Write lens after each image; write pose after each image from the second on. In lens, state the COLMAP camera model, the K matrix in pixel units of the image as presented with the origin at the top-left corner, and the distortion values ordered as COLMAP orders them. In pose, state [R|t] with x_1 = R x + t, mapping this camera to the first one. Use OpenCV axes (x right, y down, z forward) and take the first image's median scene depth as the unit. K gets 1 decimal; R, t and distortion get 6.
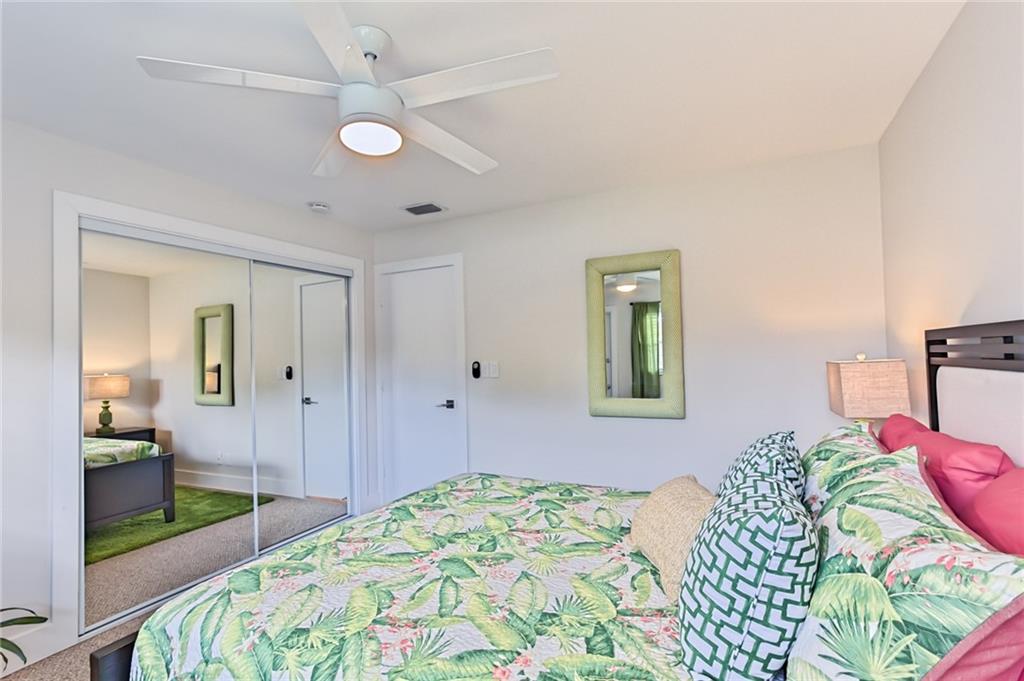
lens RADIAL K [[464.6, 0, 512.9], [0, 464.6, 341.8], [0, 0, 1]] dist [0.000721, 0.001148]
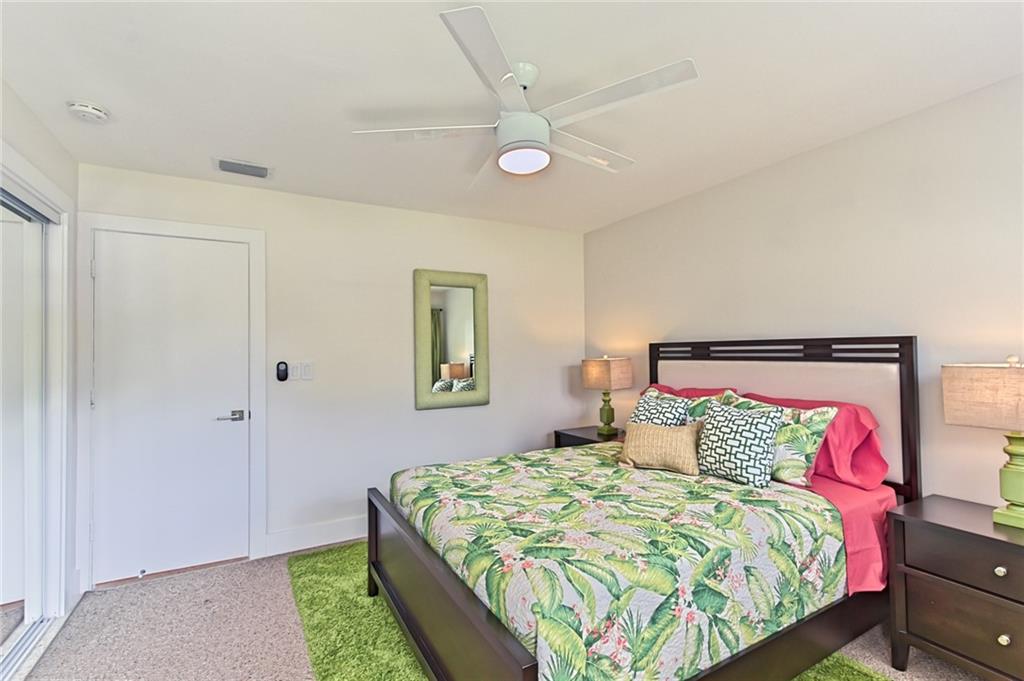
lens RADIAL K [[464.6, 0, 512.9], [0, 464.6, 341.8], [0, 0, 1]] dist [0.000721, 0.001148]
pose [[0.556155, 0.033928, 0.830386, -1.232034], [-0.024160, 0.999404, -0.024653, 0.035559], [-0.830728, -0.006351, 0.556643, 0.369703]]
